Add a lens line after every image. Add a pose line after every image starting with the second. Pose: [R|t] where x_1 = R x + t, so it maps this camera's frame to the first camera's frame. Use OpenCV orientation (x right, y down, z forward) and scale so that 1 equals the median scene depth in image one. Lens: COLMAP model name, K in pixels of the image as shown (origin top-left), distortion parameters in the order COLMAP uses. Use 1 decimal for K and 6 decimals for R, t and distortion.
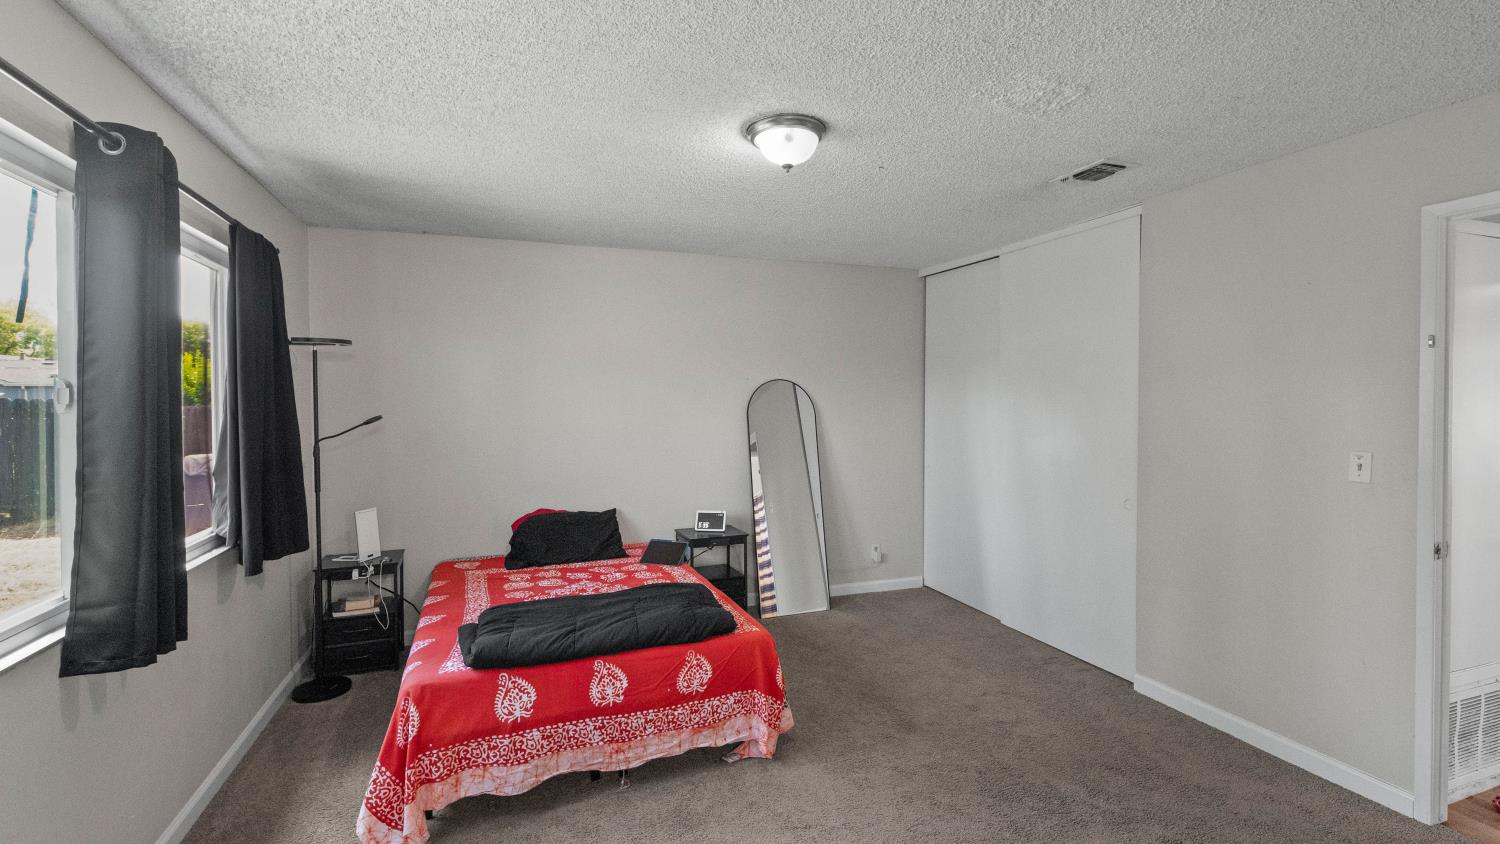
lens RADIAL K [[670.7, 0, 745.7], [0, 670.7, 413.6], [0, 0, 1]] dist [0.012201, -0.007695]
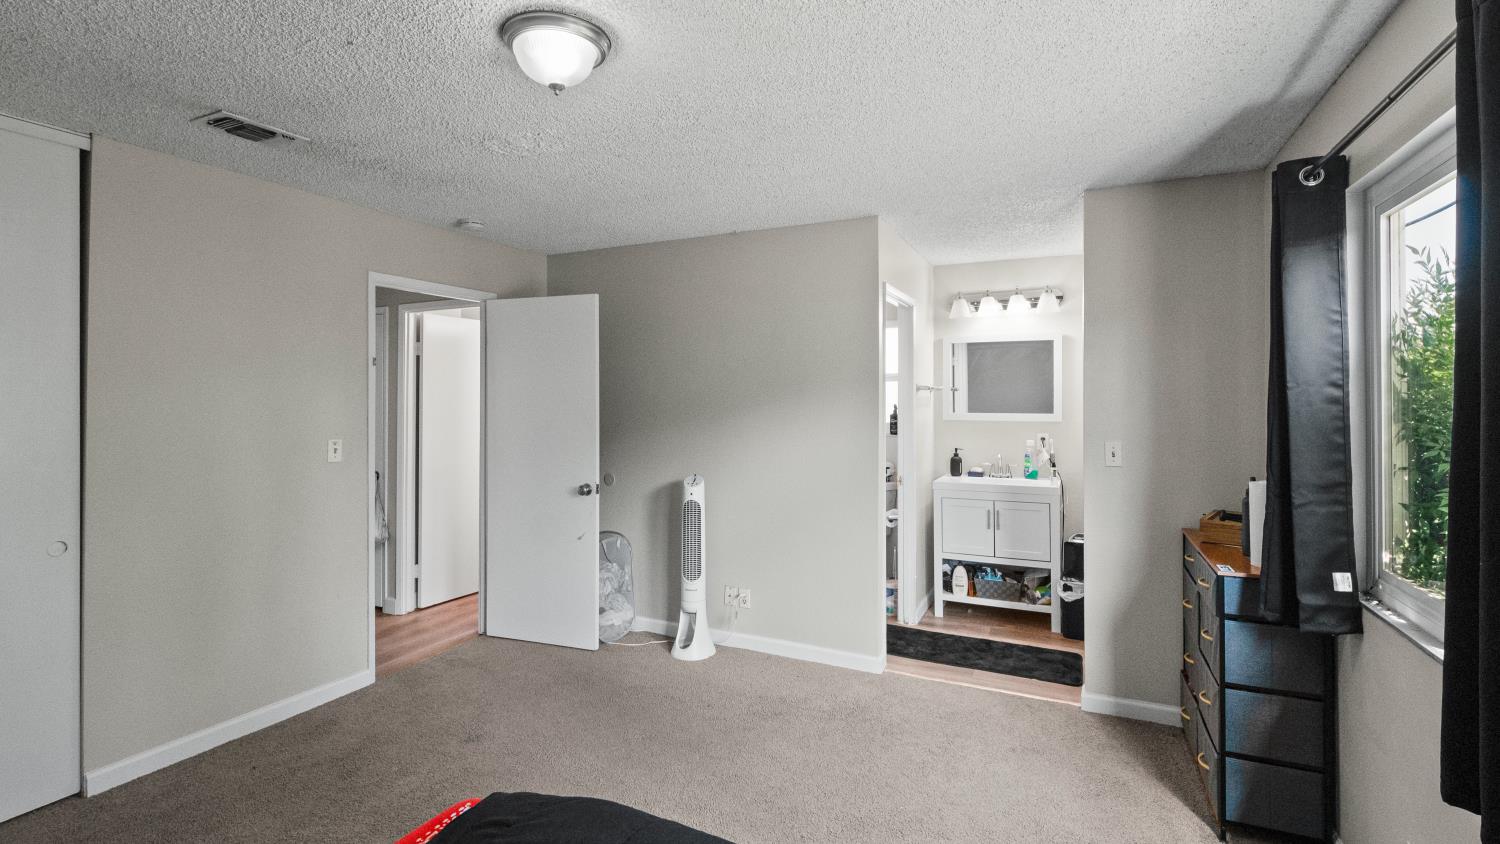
lens RADIAL K [[670.7, 0, 745.7], [0, 670.7, 413.6], [0, 0, 1]] dist [0.012201, -0.007695]
pose [[-0.695692, -0.020446, 0.718050, -0.597135], [0.013355, 0.999054, 0.041386, -0.037761], [-0.718216, 0.038382, -0.694760, 1.334855]]
